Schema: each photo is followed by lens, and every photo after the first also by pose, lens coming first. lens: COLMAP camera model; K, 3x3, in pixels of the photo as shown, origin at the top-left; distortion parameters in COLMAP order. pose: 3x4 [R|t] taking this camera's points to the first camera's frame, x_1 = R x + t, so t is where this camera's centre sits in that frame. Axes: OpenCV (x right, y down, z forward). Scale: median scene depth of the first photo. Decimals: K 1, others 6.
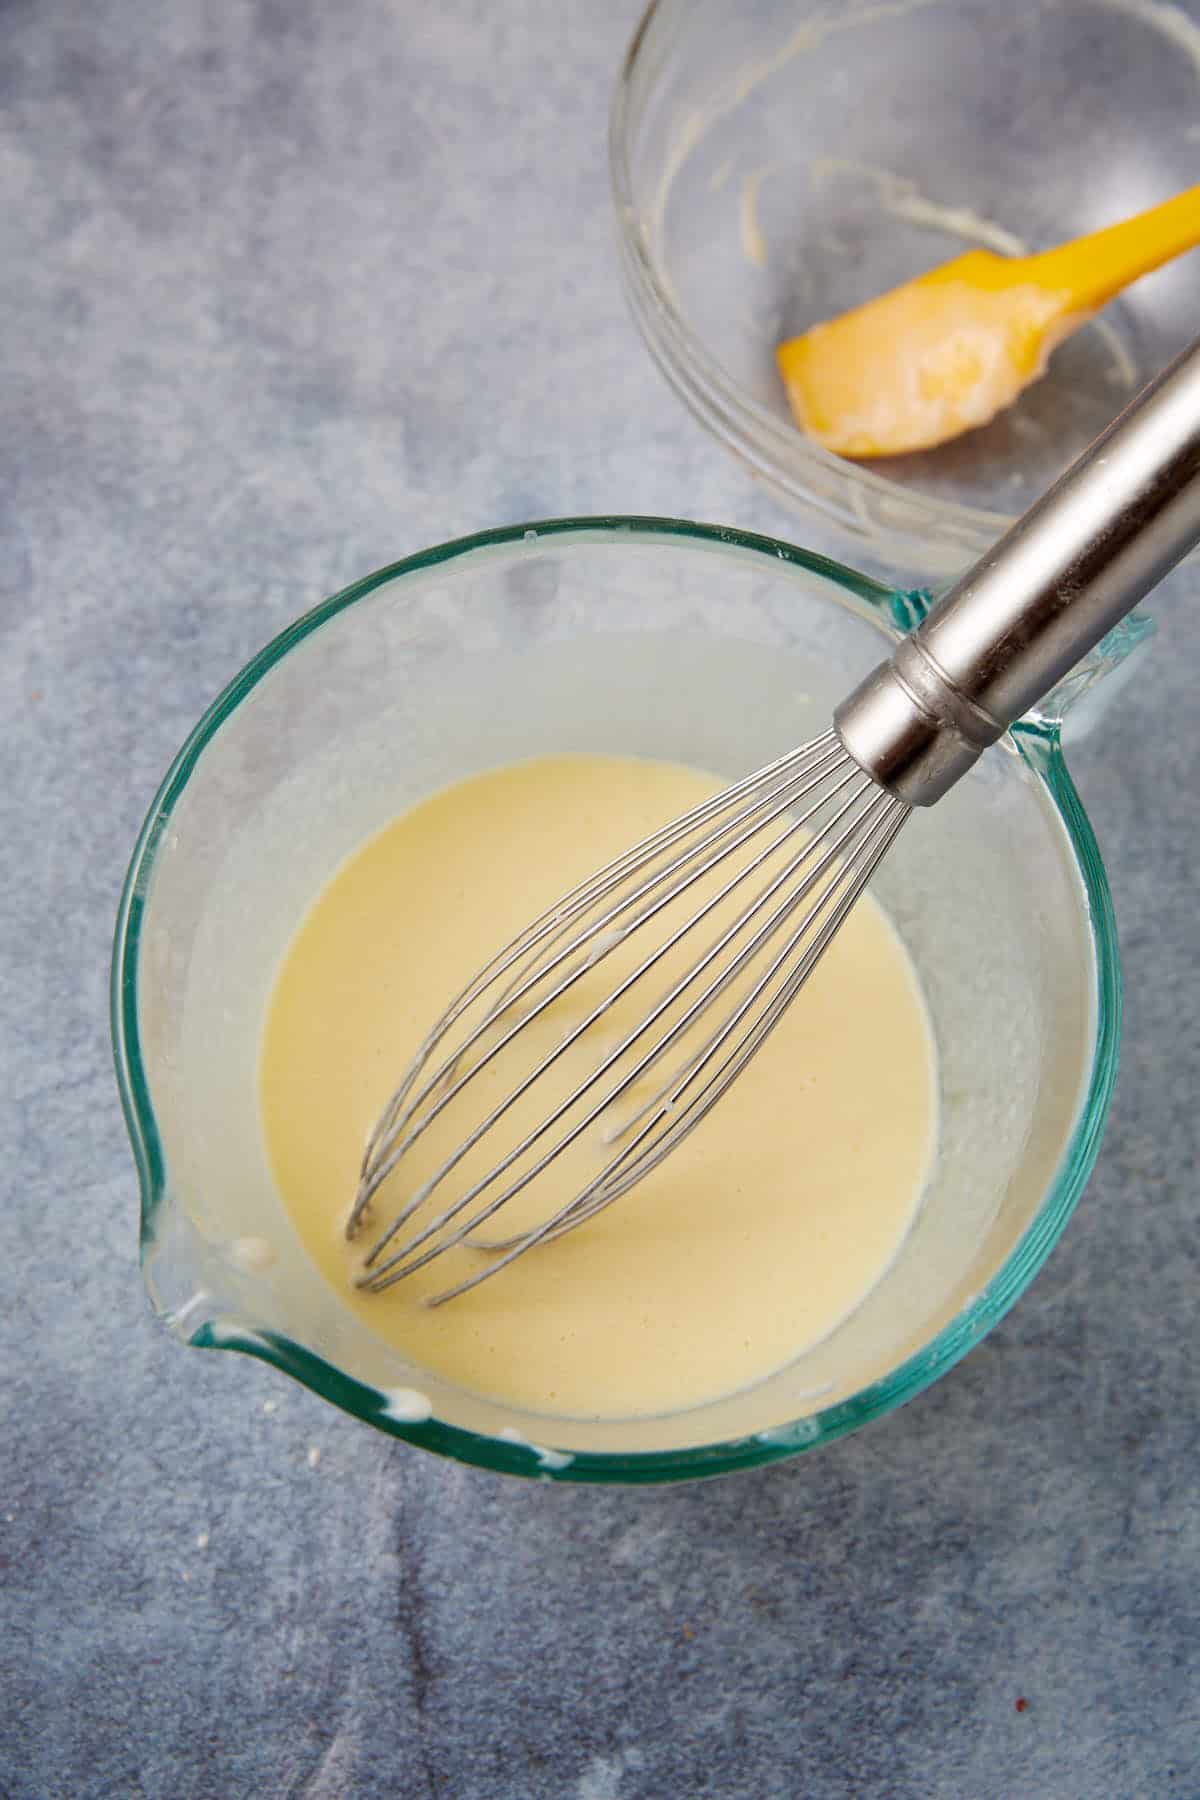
lens RADIAL K [[1952.8, 0, 619.7], [0, 1952.8, 896.2], [0, 0, 1]] dist [-0.076658, 0.000000]
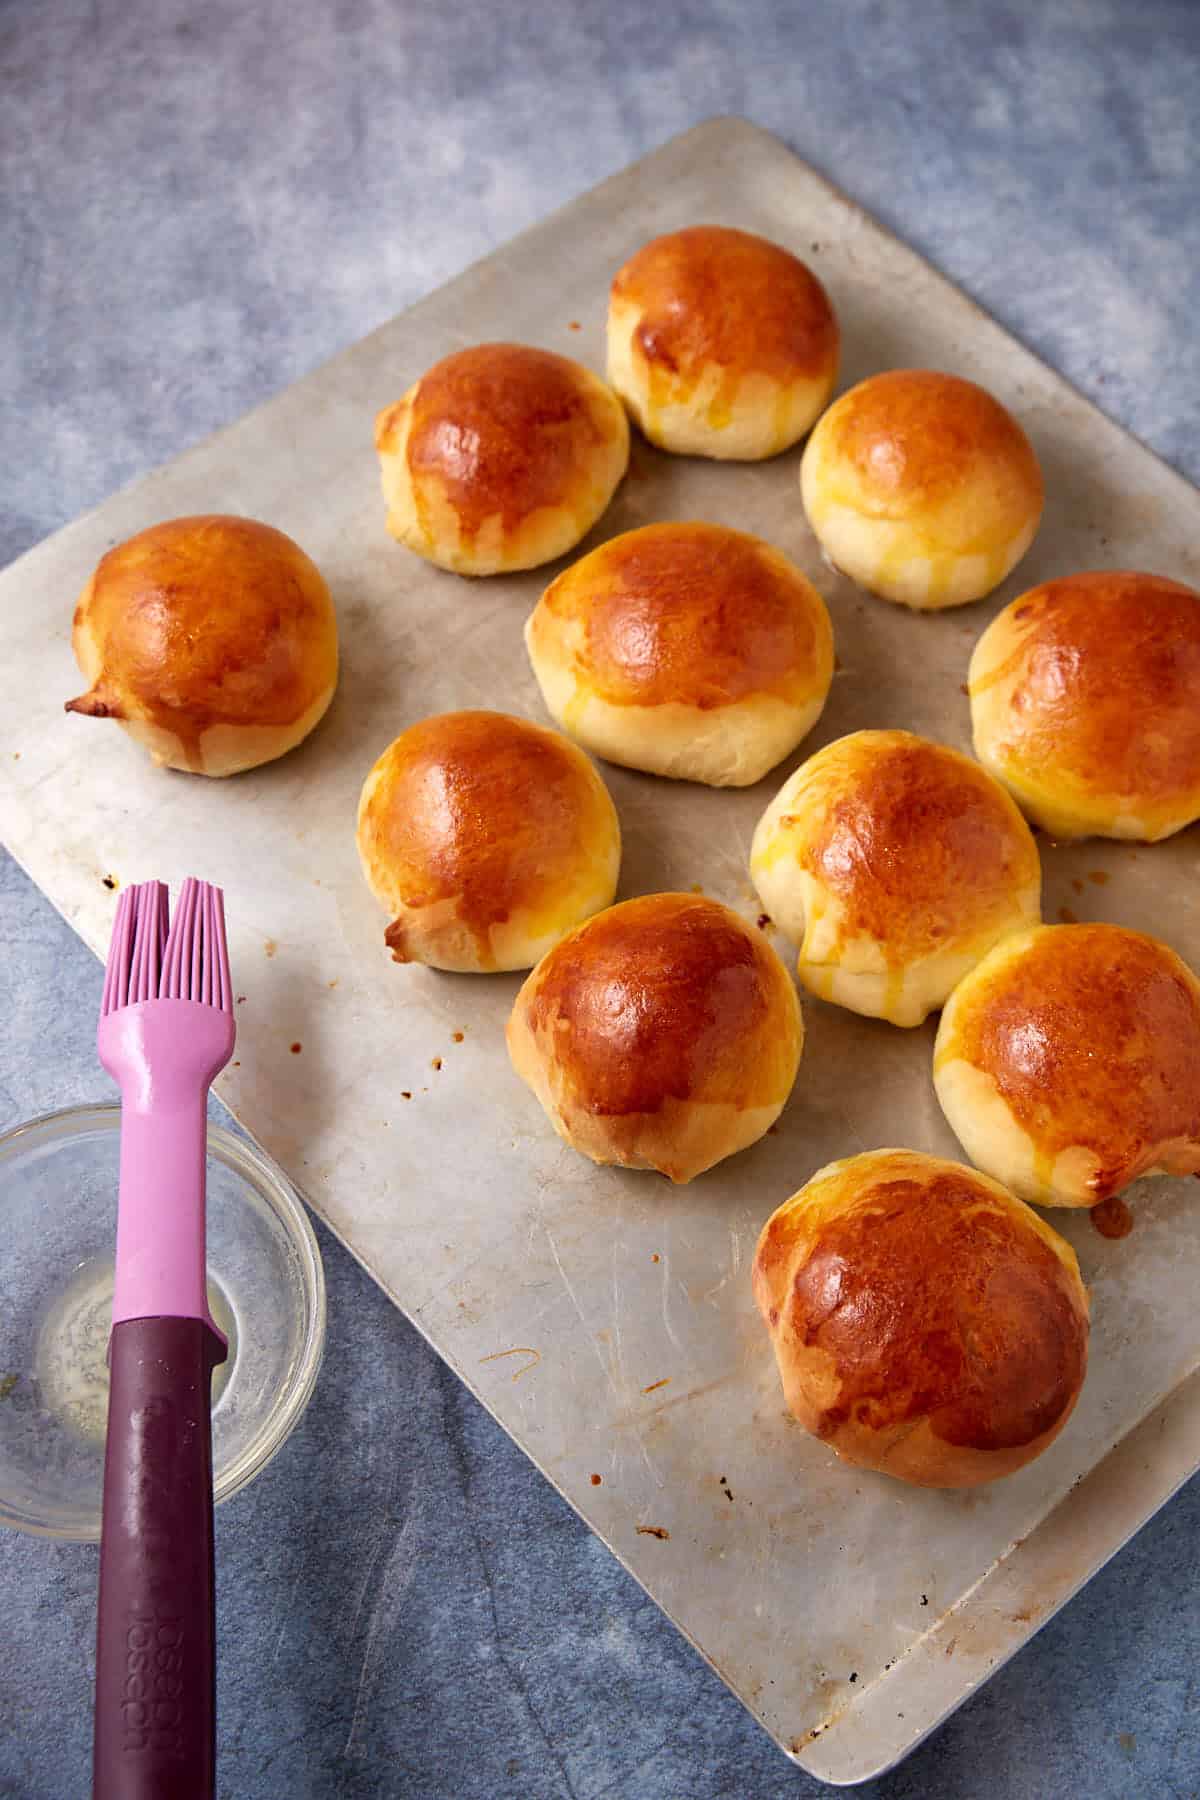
lens RADIAL K [[1952.8, 0, 602.4], [0, 1952.8, 895.8], [0, 0, 1]] dist [-0.076658, 0.000000]
pose [[0.995793, -0.091239, 0.008520, 0.018453], [0.091578, 0.987539, -0.127983, 0.183972], [0.003263, 0.128225, 0.991740, -0.396784]]
